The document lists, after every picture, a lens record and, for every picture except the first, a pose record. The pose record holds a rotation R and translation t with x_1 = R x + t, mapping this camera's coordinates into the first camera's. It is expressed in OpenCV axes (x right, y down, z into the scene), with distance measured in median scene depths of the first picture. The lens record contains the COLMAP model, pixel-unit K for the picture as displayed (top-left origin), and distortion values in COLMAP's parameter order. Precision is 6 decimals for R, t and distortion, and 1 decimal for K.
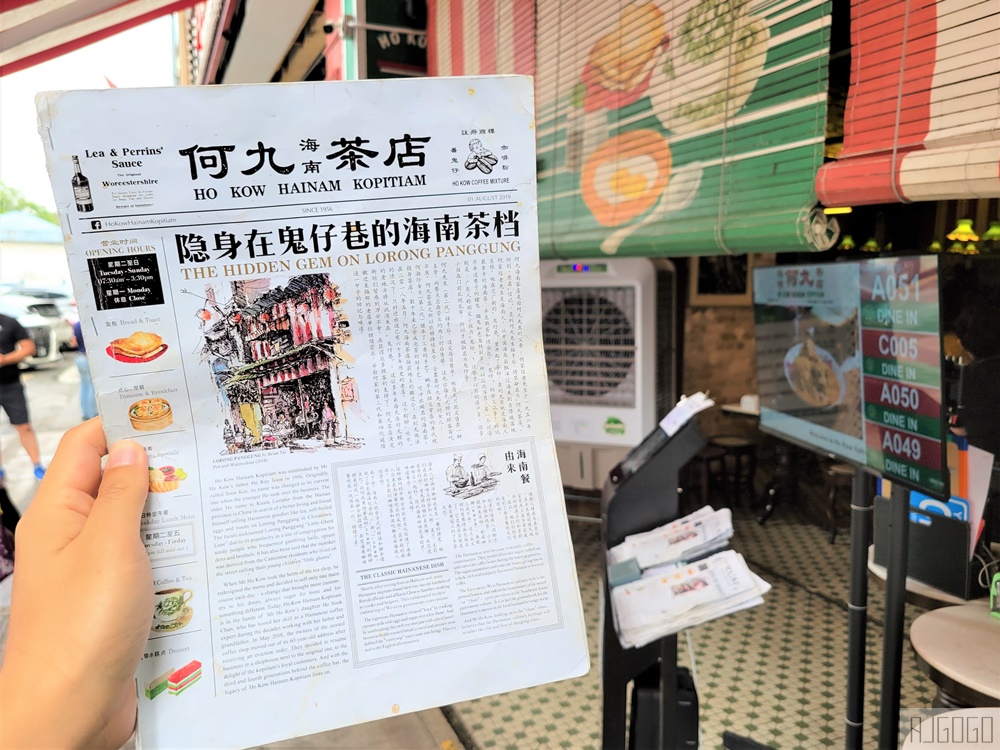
lens RADIAL K [[797.5, 0, 500.0], [0, 797.5, 375.0], [0, 0, 1]] dist [0.025699, -0.017136]
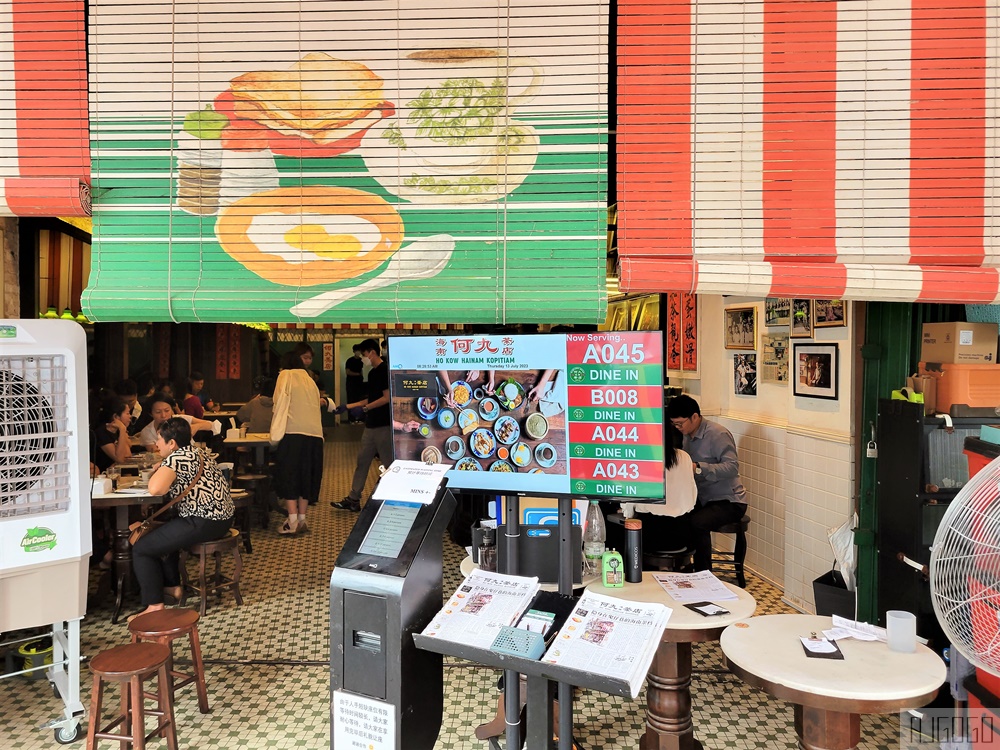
lens RADIAL K [[797.5, 0, 500.0], [0, 797.5, 375.0], [0, 0, 1]] dist [0.025699, -0.017136]
pose [[0.427847, -0.026544, 0.903461, -0.574021], [0.105447, 0.994209, -0.020725, -0.047317], [-0.897679, 0.104135, 0.428168, 0.437069]]
